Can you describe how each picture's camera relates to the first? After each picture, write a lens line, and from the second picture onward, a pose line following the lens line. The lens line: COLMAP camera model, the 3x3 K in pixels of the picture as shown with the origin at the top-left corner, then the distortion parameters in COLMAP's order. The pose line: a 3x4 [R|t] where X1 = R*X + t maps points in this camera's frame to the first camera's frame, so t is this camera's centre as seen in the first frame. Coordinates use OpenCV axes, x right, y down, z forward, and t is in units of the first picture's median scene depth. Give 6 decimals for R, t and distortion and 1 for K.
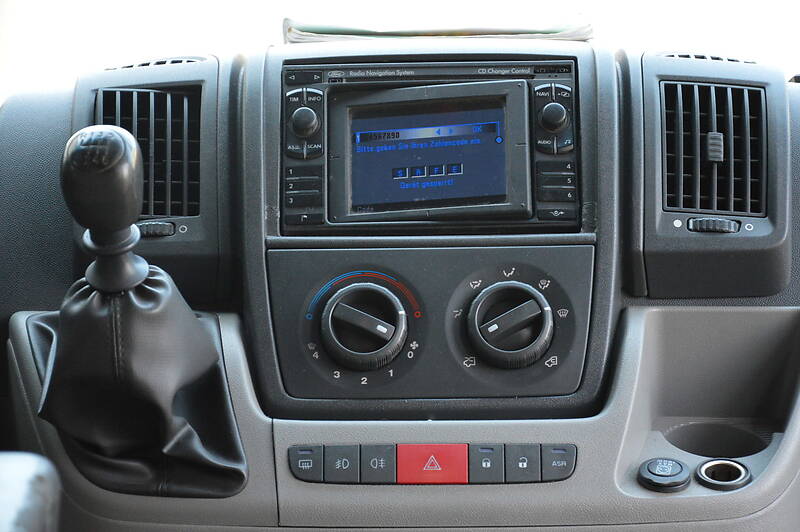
lens RADIAL K [[3122.4, 0, 400.0], [0, 3122.4, 266.0], [0, 0, 1]] dist [0.048086, -0.116846]
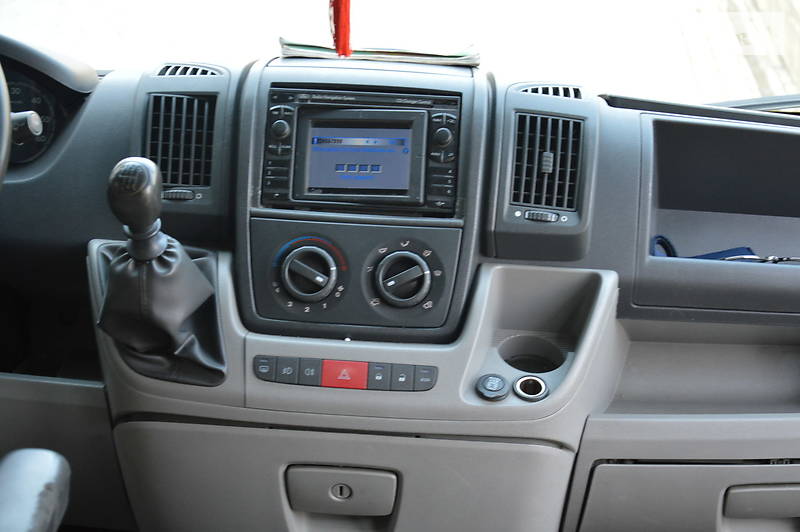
lens RADIAL K [[1720.9, 0, 400.0], [0, 1720.9, 266.0], [0, 0, 1]] dist [-0.064941, -0.088219]
pose [[0.997767, 0.062924, -0.022394, 0.051665], [-0.055907, 0.970289, 0.235401, -0.185667], [0.036541, -0.233624, 0.971640, 0.168420]]
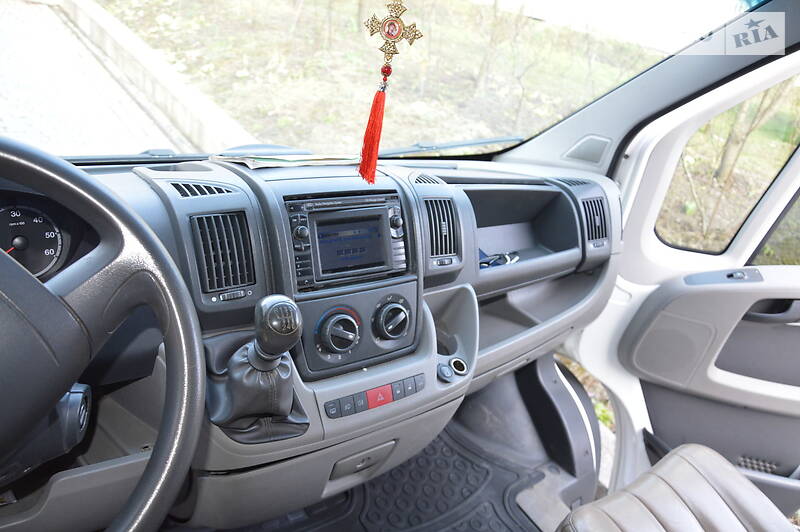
lens RADIAL K [[623.3, 0, 400.0], [0, 623.3, 266.0], [0, 0, 1]] dist [-0.065525, 0.108522]
pose [[0.773147, -0.116903, 0.623360, -0.242231], [-0.138149, 0.928224, 0.345421, -0.179047], [-0.618998, -0.353177, 0.701503, 0.672584]]
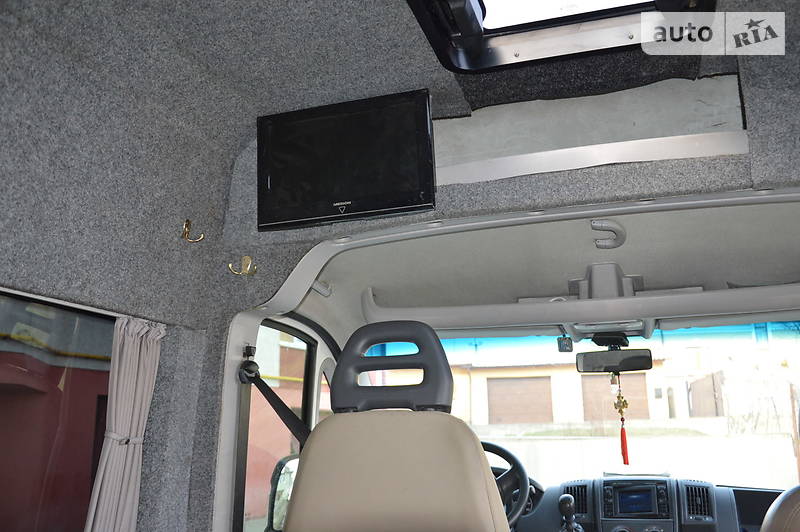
lens RADIAL K [[722.7, 0, 412.2], [0, 722.7, 267.8], [0, 0, 1]] dist [-0.053172, 0.008958]
pose [[0.957115, -0.062527, -0.282881, 0.014388], [-0.035283, 0.944005, -0.328040, -0.002081], [0.287553, 0.323953, 0.901315, -0.205828]]
